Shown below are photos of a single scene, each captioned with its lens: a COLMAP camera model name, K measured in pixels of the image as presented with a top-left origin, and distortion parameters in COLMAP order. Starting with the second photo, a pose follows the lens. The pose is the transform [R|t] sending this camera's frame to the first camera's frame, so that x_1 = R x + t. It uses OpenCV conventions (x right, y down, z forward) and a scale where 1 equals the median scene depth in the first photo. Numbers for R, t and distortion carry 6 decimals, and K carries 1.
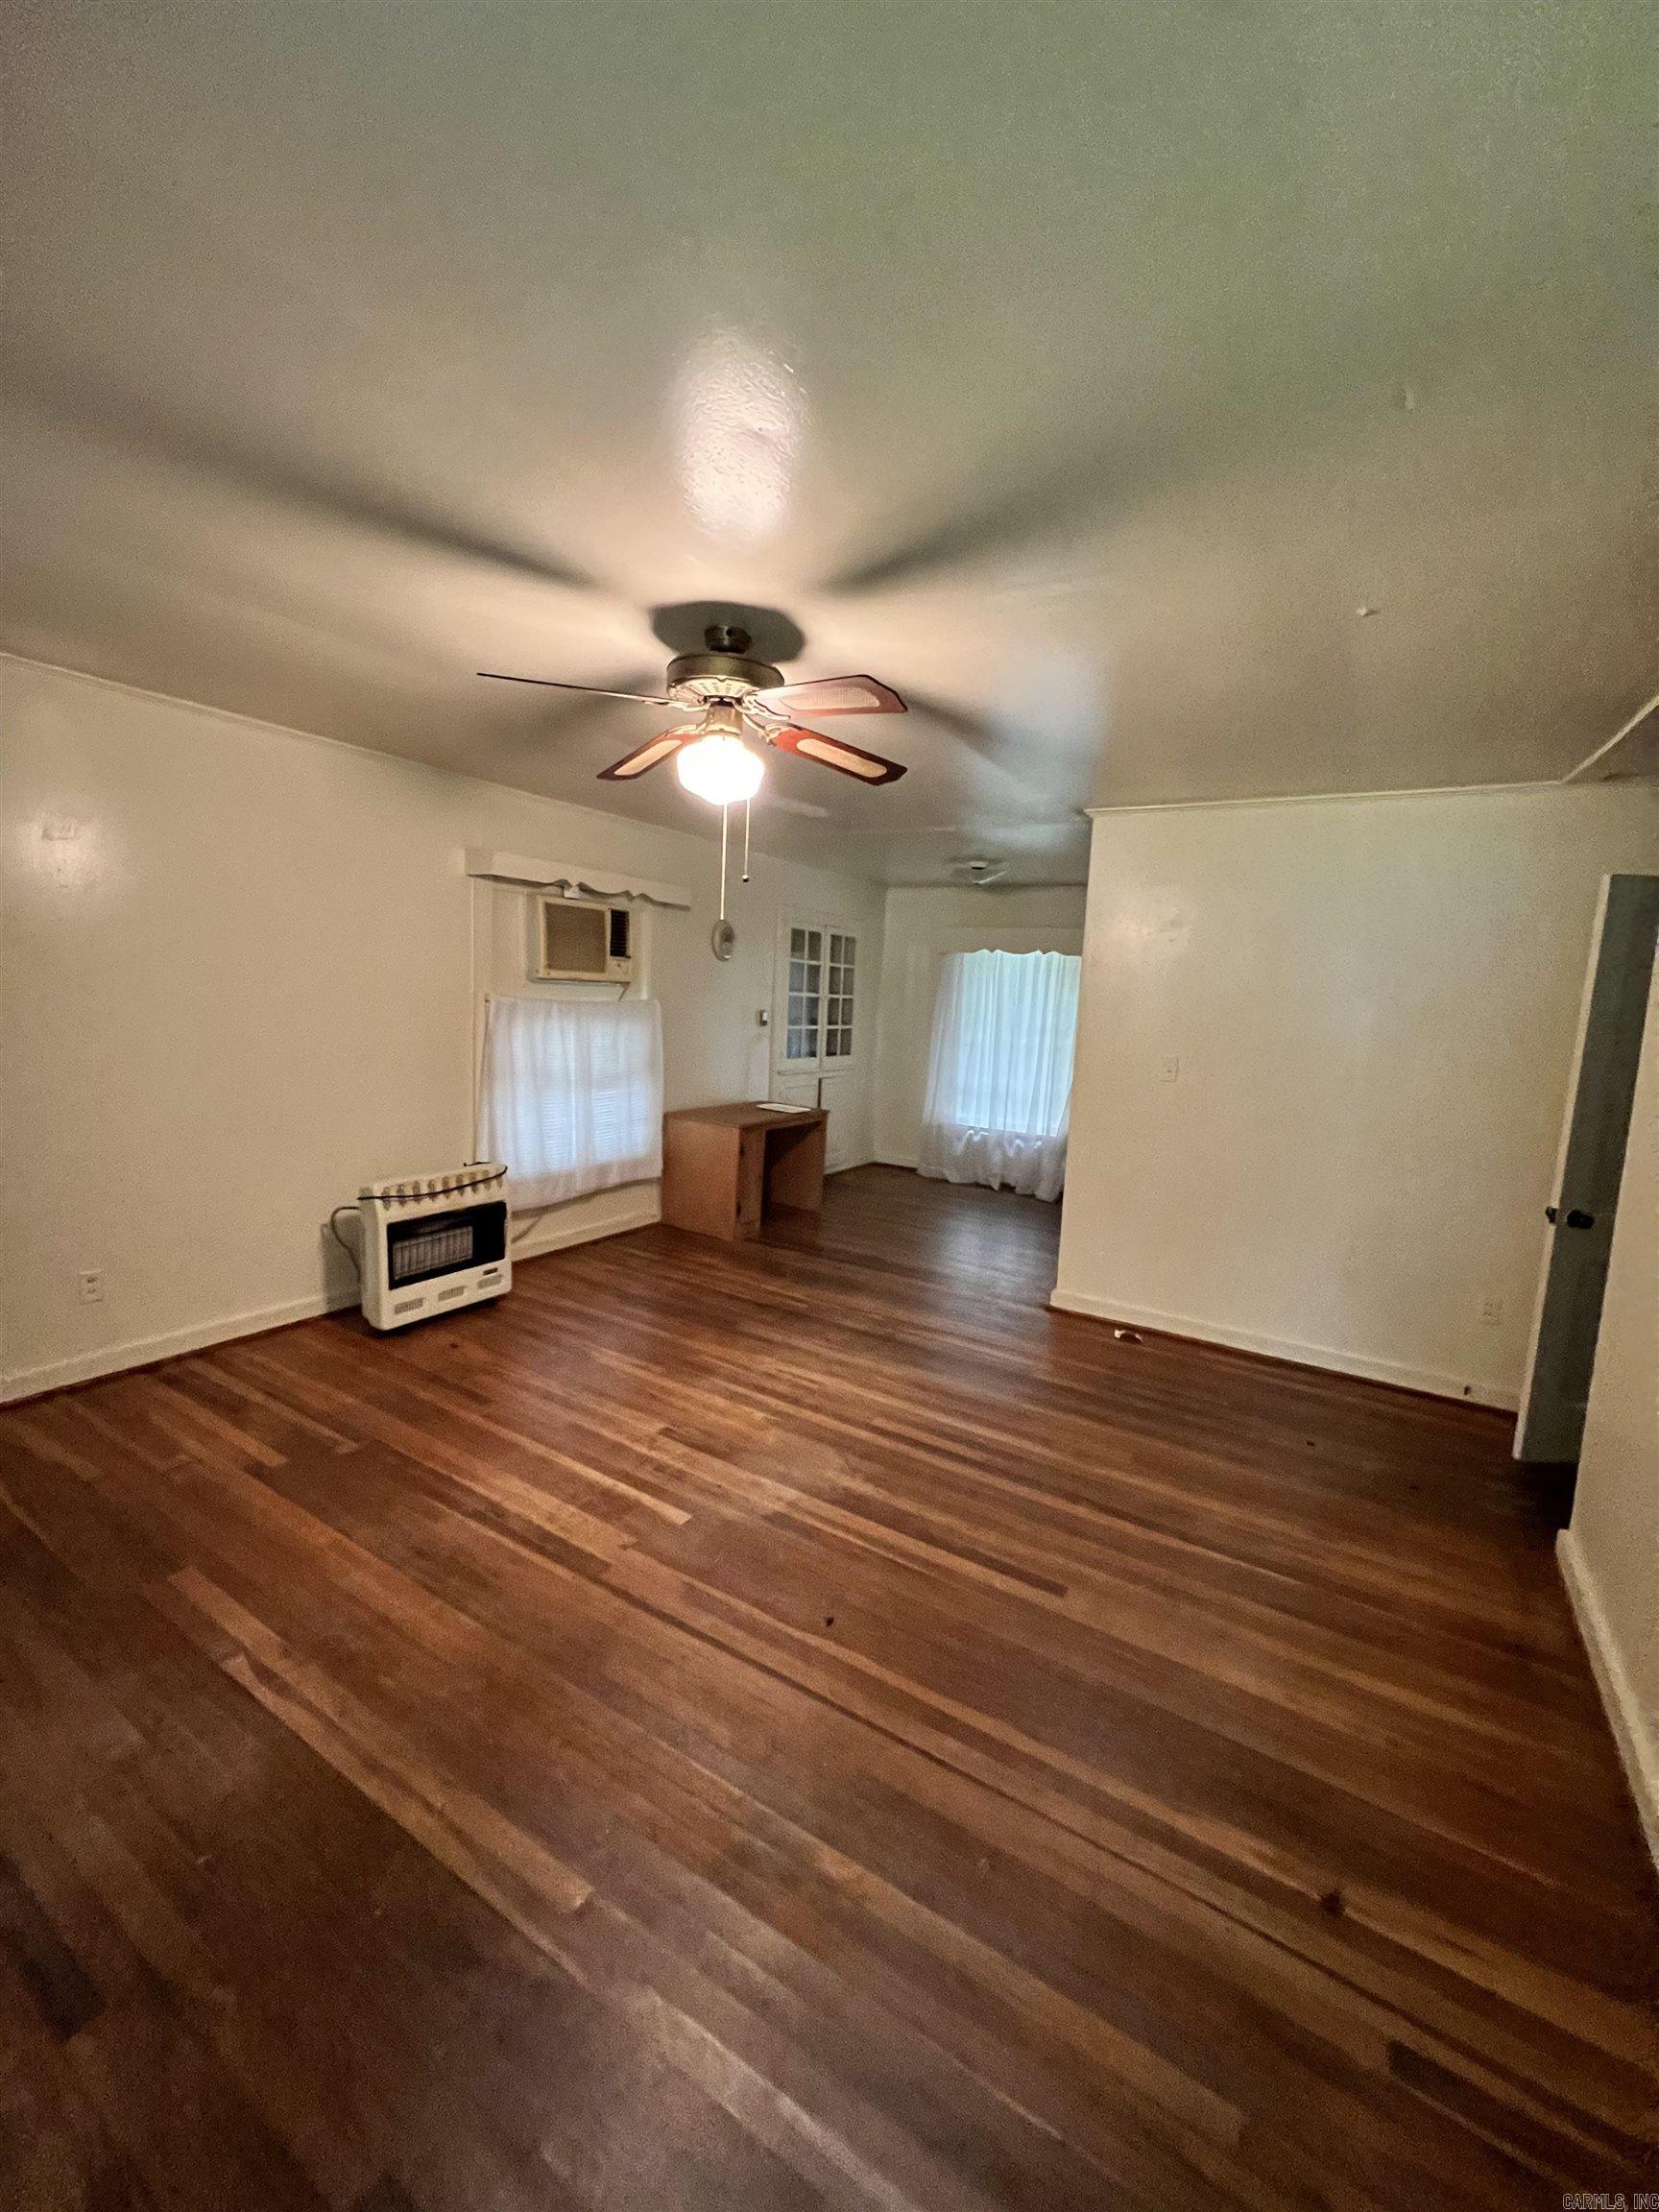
lens RADIAL K [[871.8, 0, 829.5], [0, 871.8, 1106.0], [0, 0, 1]] dist [0.000179, -0.000003]
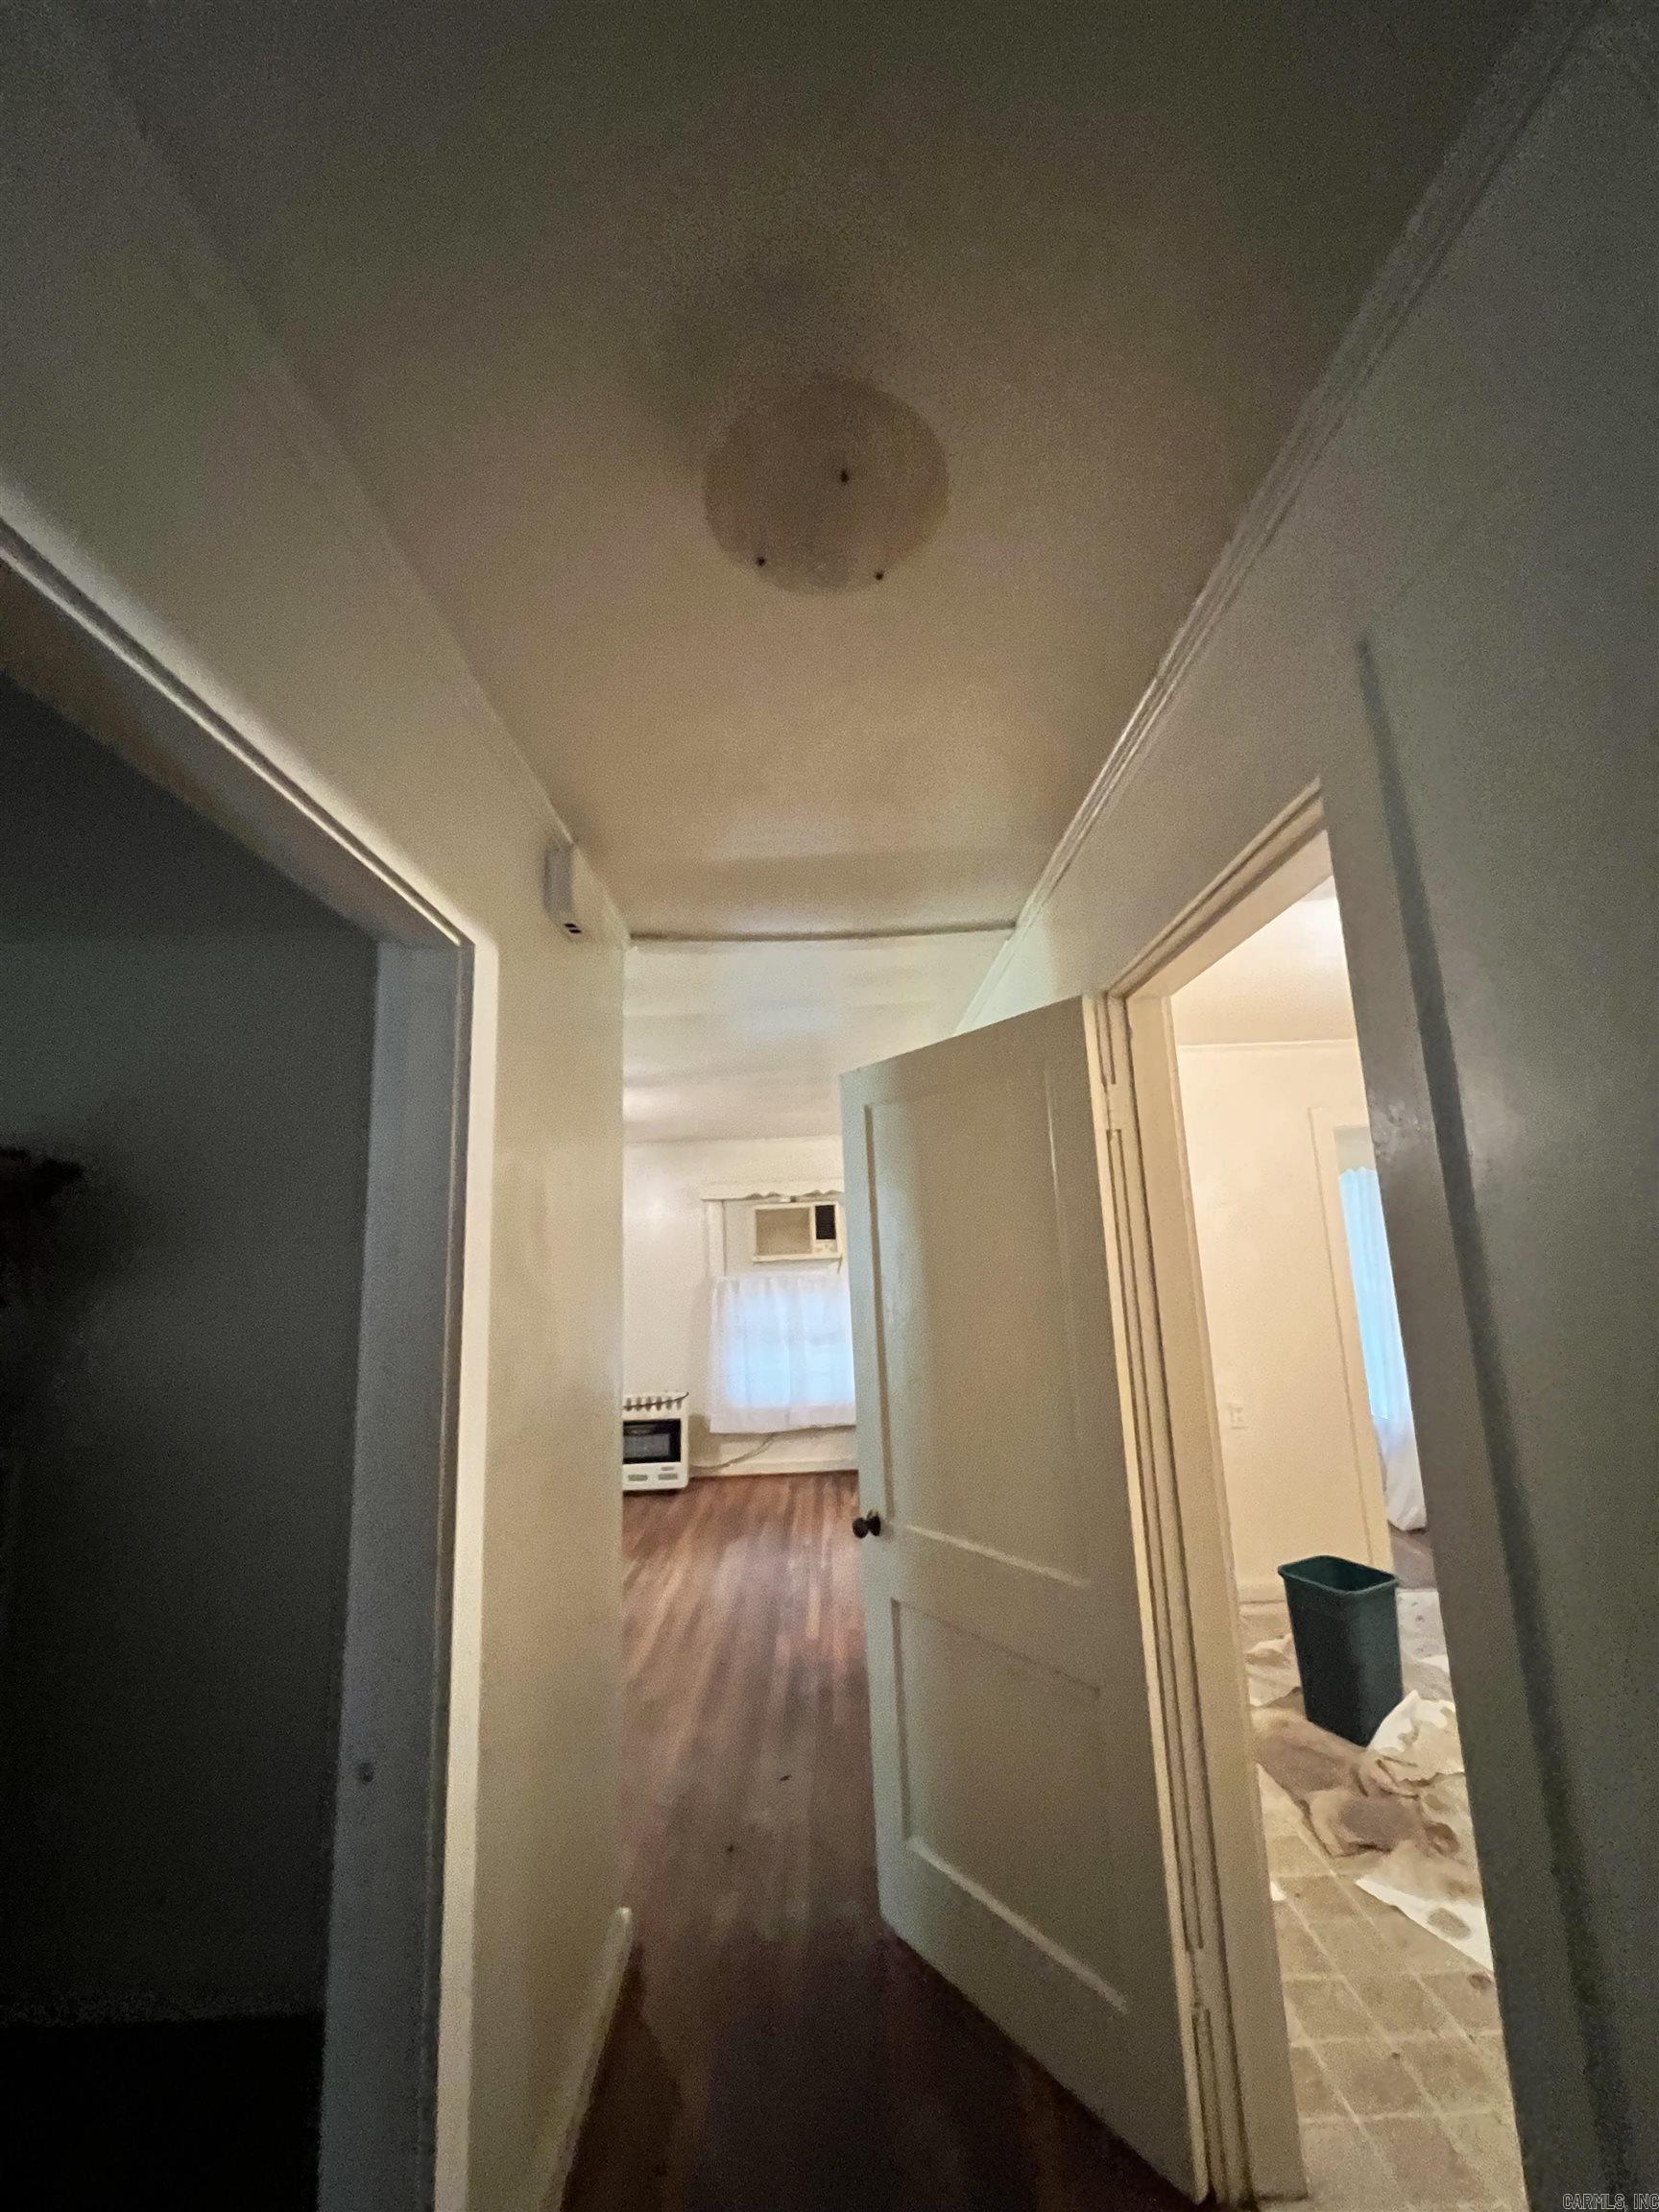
lens RADIAL K [[874.0, 0, 829.5], [0, 874.0, 1106.0], [0, 0, 1]] dist [0.000054, -0.000003]
pose [[0.511381, -0.217059, -0.831489, 1.018087], [-0.040925, 0.960326, -0.275861, -0.002198], [0.858379, 0.175099, 0.482209, 0.378767]]
